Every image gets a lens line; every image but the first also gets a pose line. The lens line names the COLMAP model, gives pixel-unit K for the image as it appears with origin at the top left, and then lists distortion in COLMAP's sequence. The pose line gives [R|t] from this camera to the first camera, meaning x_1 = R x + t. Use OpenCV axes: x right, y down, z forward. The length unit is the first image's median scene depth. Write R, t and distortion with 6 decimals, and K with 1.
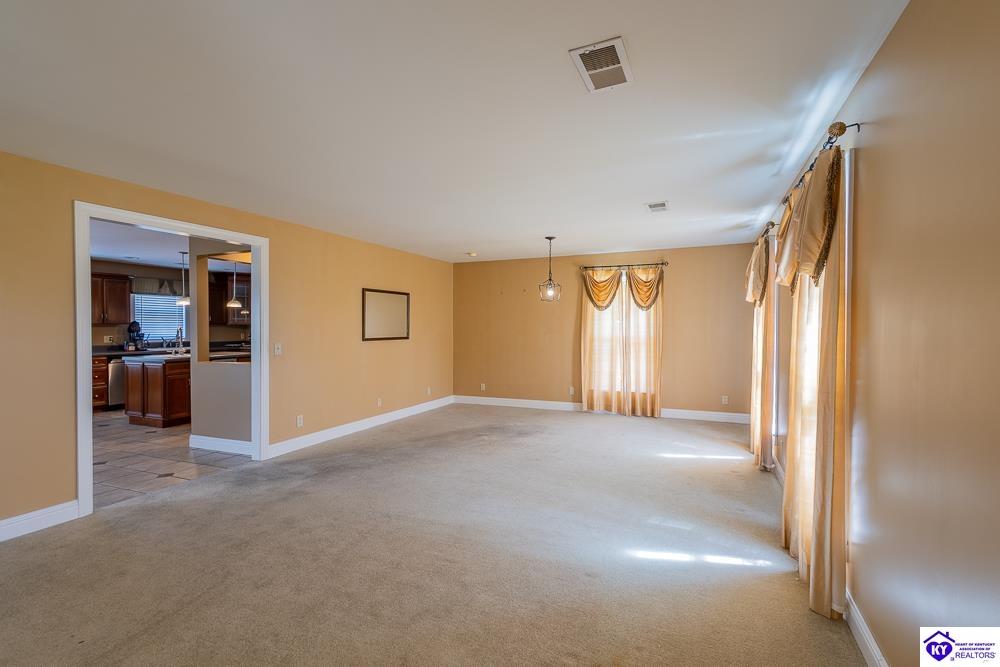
lens RADIAL K [[462.1, 0, 500.0], [0, 462.1, 333.5], [0, 0, 1]] dist [0.013704, -0.000358]
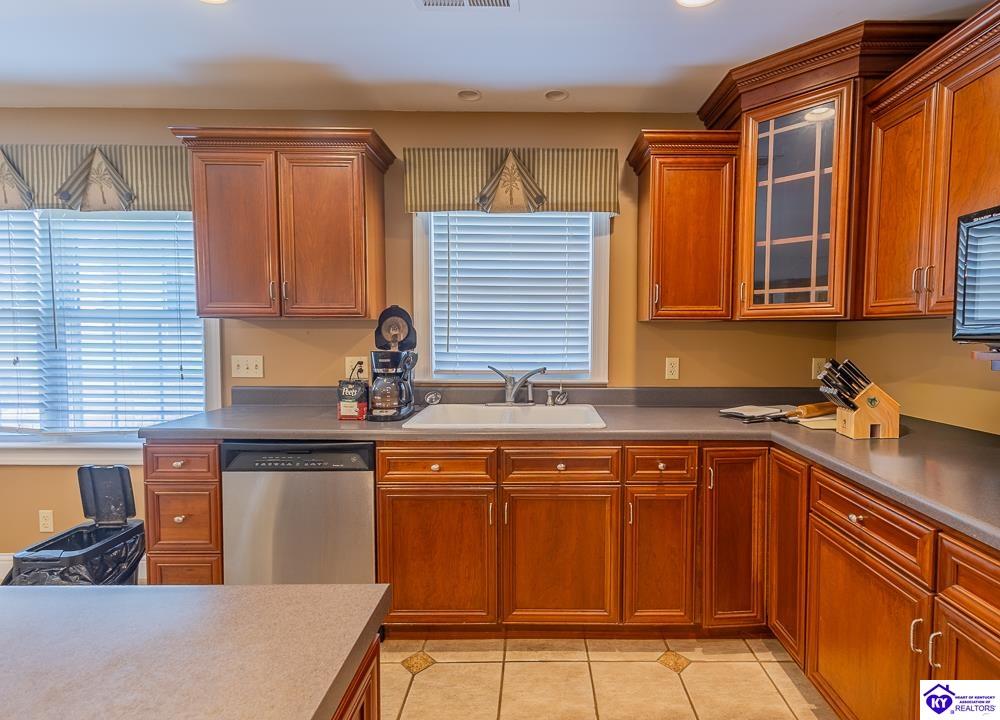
lens RADIAL K [[497.6, 0, 537.1], [0, 497.6, 357.7], [0, 0, 1]] dist [0.009236, 0.000366]
pose [[0.422391, 0.054972, -0.904745, -0.603558], [-0.021271, 0.998485, 0.050737, -0.017262], [0.906164, -0.002186, 0.422920, 1.203337]]
